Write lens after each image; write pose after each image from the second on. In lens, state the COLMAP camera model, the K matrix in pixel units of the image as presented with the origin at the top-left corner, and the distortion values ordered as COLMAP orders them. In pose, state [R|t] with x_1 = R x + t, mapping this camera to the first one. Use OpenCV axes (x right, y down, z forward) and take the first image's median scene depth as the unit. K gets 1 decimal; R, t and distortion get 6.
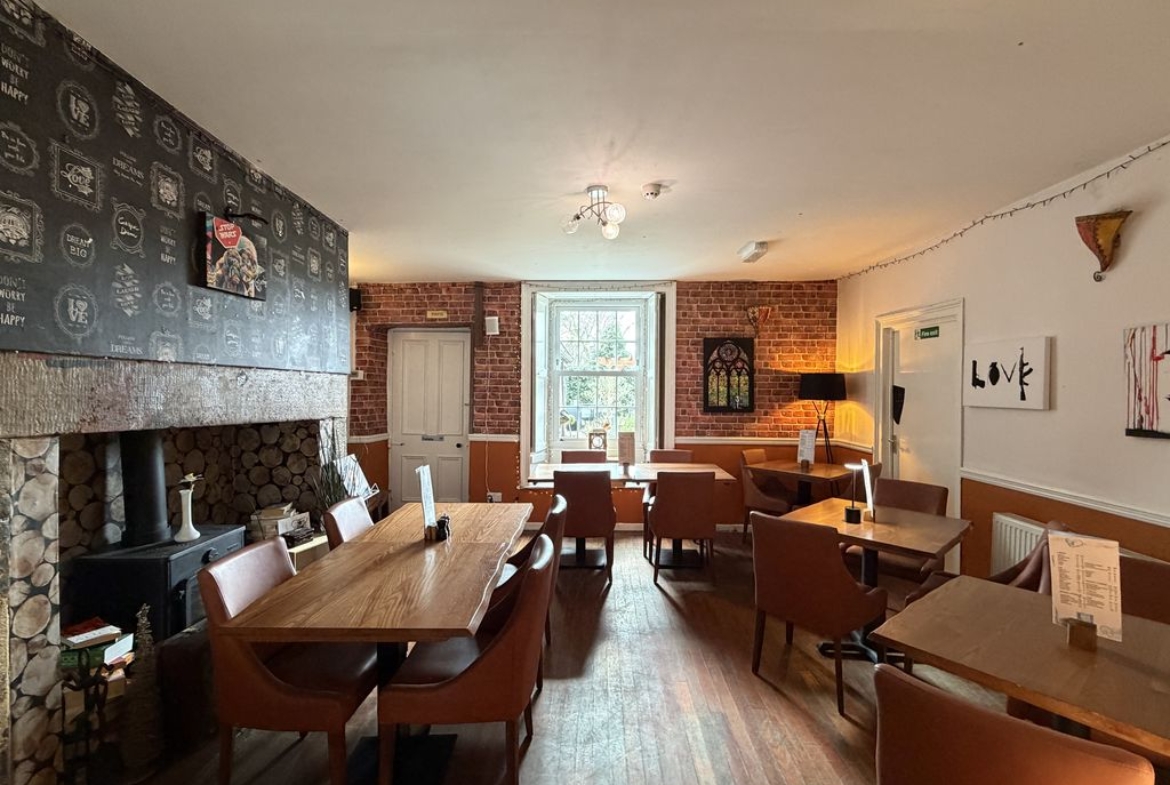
lens RADIAL K [[513.0, 0, 582.3], [0, 513.0, 390.0], [0, 0, 1]] dist [0.001732, 0.000067]
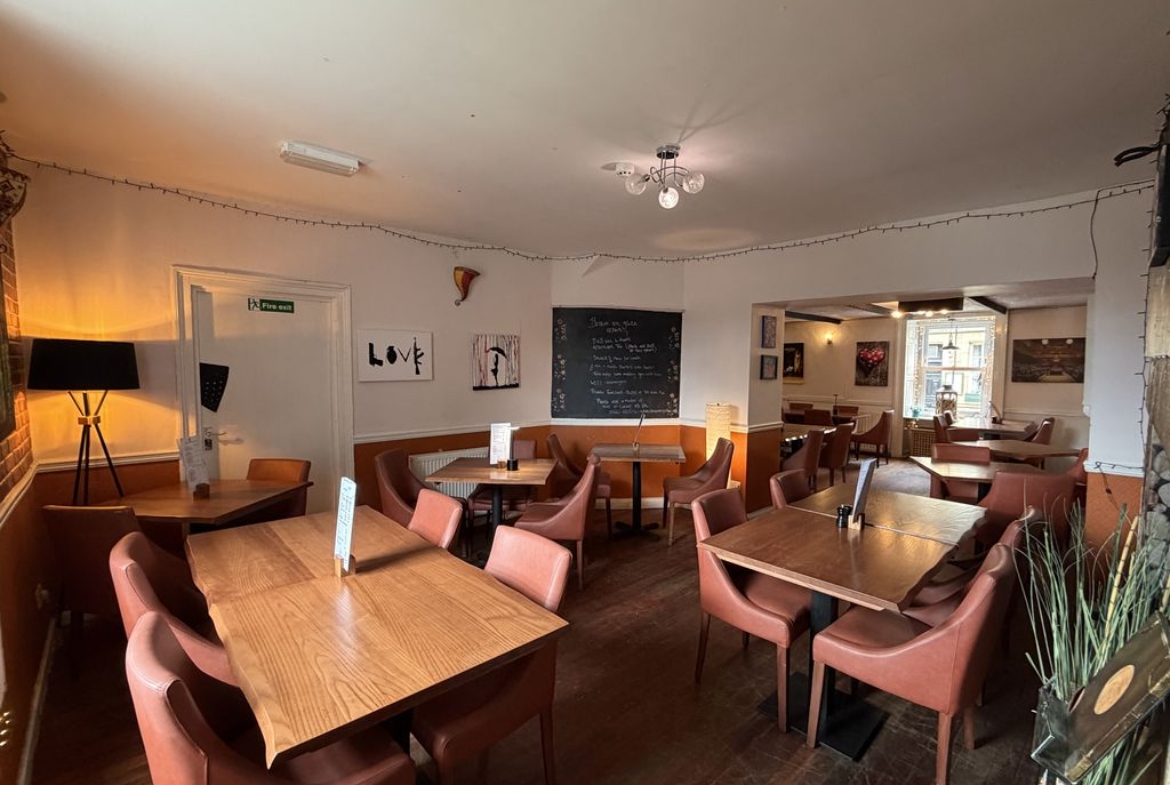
lens RADIAL K [[513.0, 0, 580.0], [0, 513.0, 392.7], [0, 0, 1]] dist [0.001732, 0.000067]
pose [[-0.688866, -0.054163, 0.722862, -0.449153], [-0.004899, 0.997530, 0.070076, -0.029066], [-0.724872, 0.044732, -0.687429, 1.502511]]
